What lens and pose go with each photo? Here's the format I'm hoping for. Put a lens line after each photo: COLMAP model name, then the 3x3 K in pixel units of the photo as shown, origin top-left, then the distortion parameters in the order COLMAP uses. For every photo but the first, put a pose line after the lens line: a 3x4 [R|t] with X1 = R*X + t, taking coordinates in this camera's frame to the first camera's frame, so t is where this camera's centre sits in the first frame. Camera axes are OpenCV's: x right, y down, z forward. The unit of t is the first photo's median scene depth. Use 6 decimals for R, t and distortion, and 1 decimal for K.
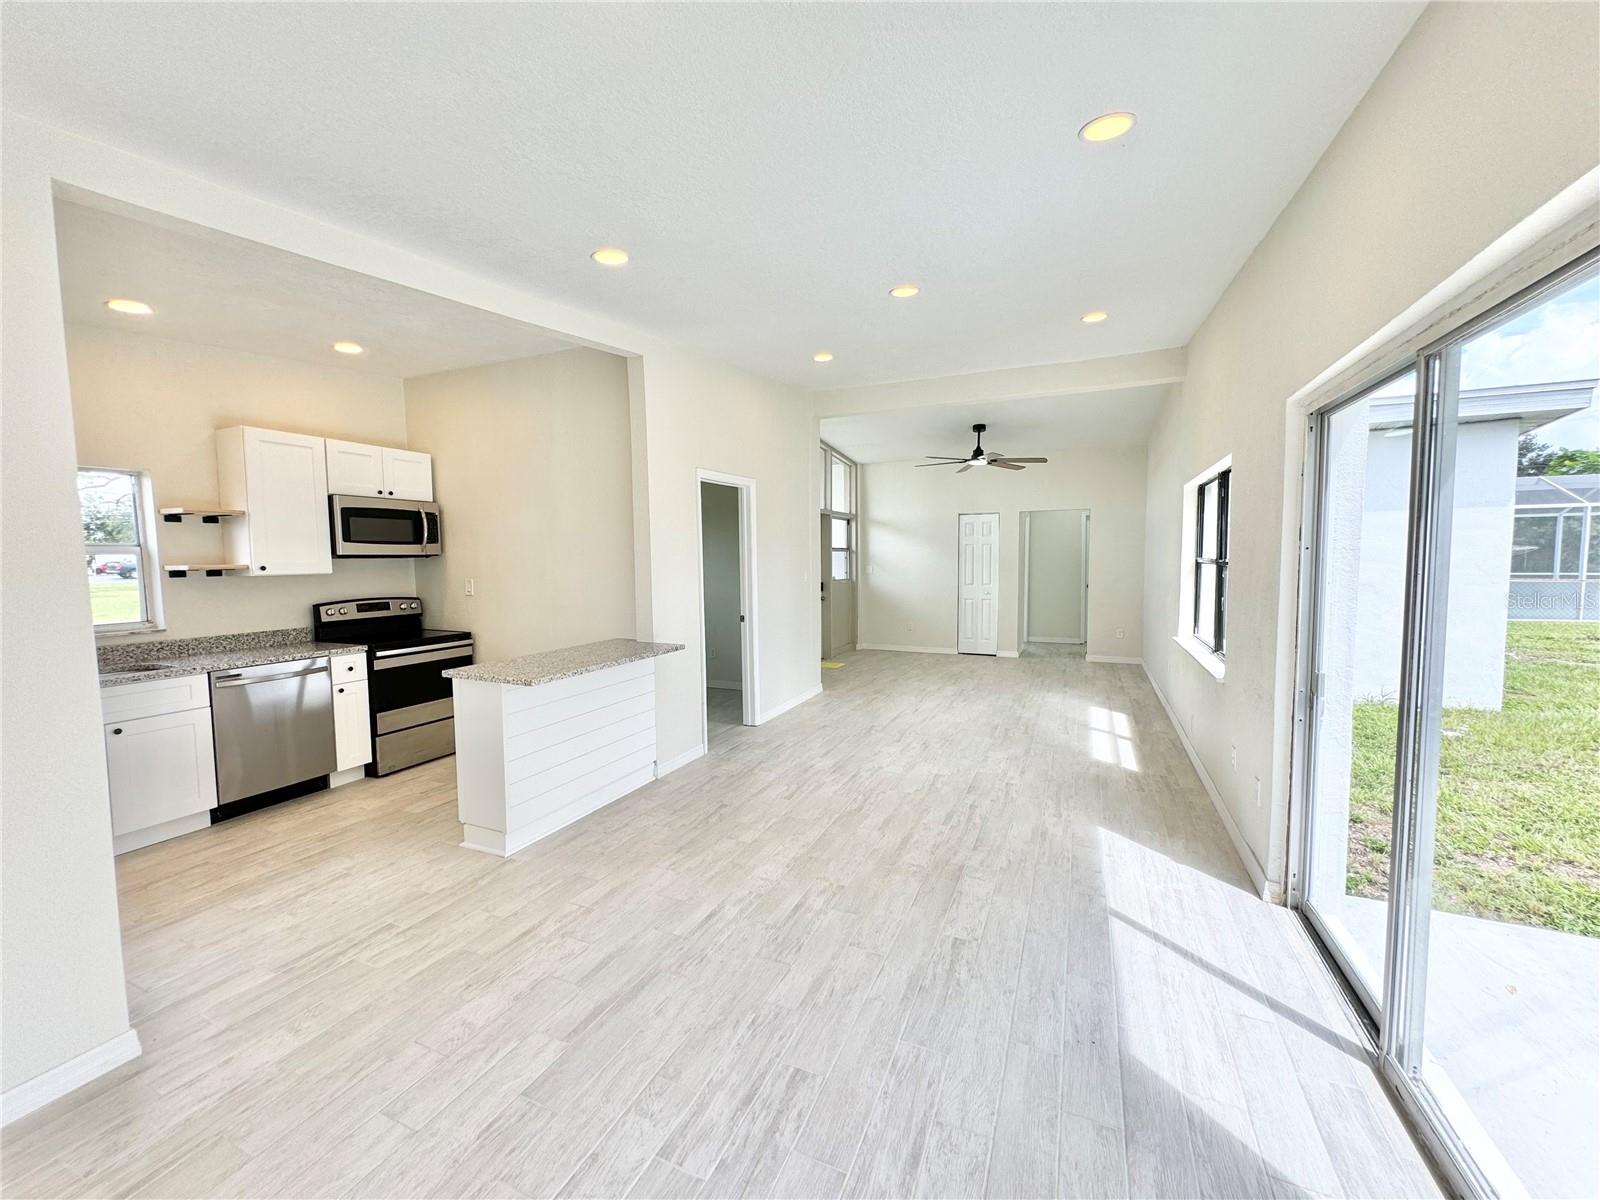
lens RADIAL K [[637.5, 0, 800.0], [0, 637.5, 600.0], [0, 0, 1]] dist [-0.002299, 0.000588]
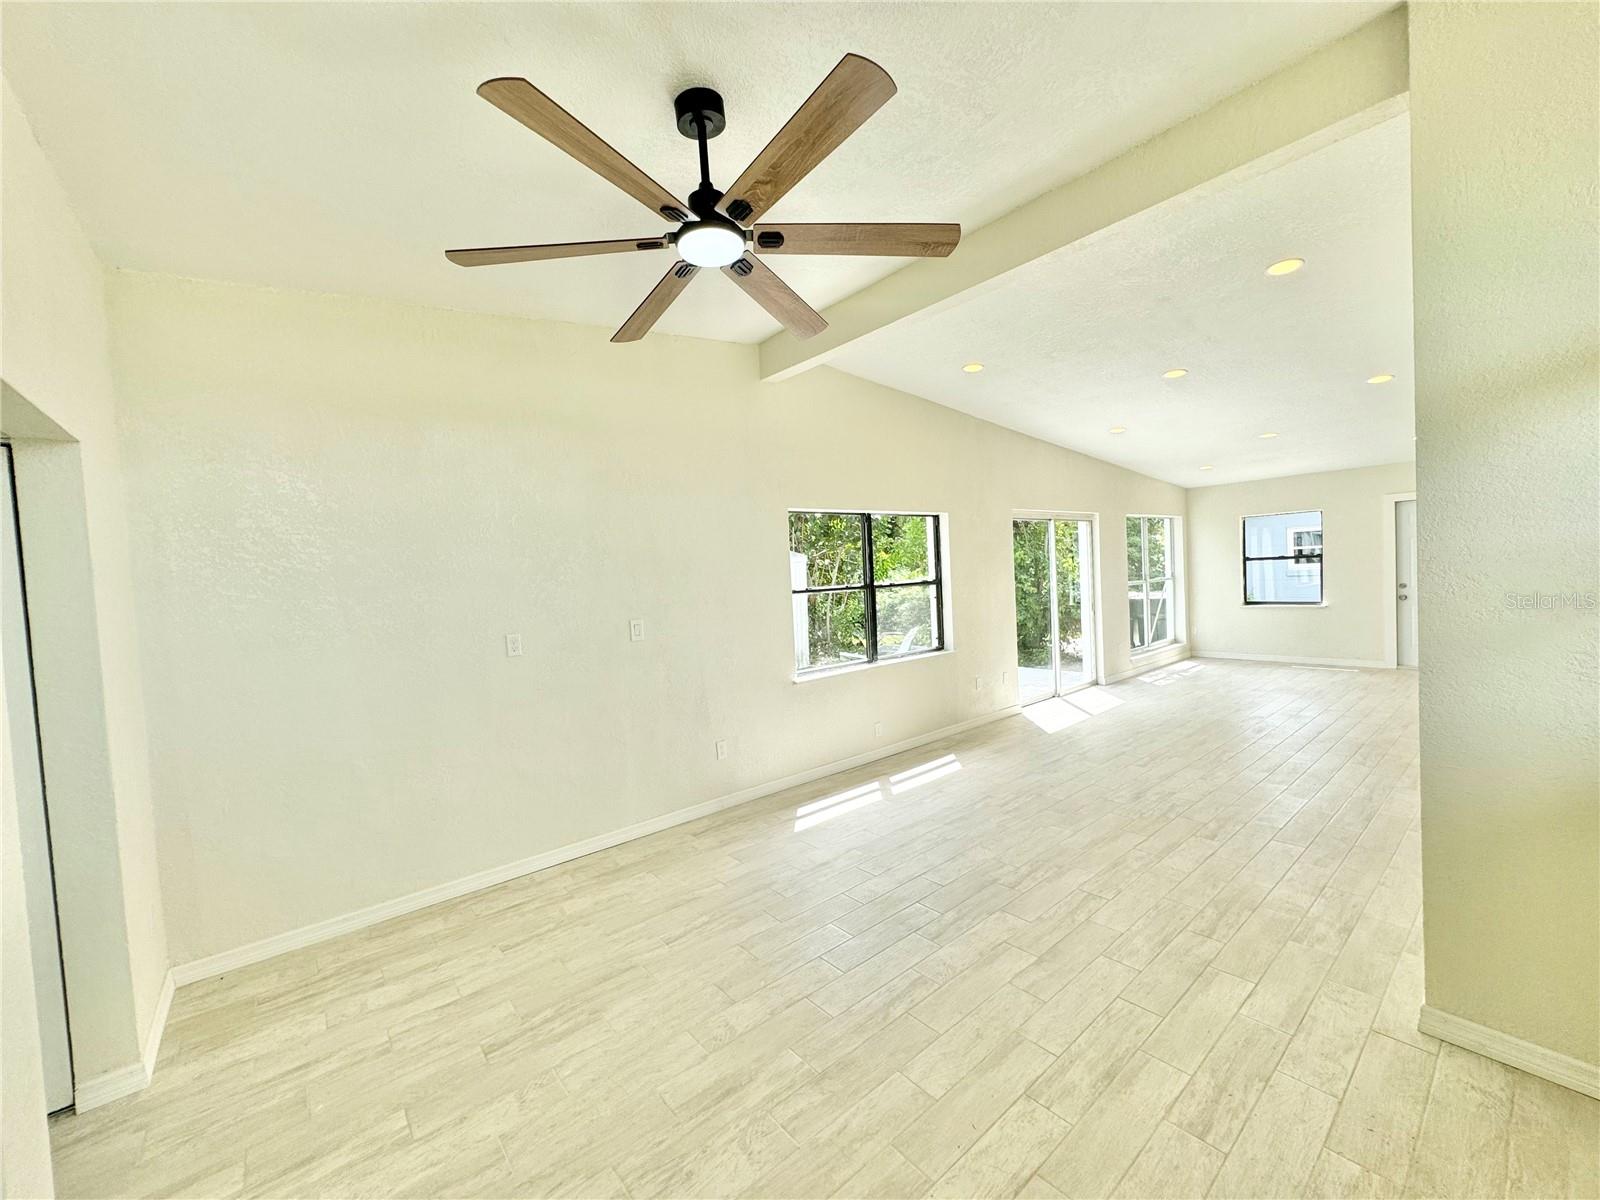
lens RADIAL K [[638.9, 0, 800.0], [0, 638.9, 600.0], [0, 0, 1]] dist [-0.002819, -0.000252]
pose [[-0.894156, 0.038681, 0.446081, 0.230876], [0.091947, 0.990892, 0.098381, -0.161558], [-0.438212, 0.128984, -0.889569, 2.093841]]
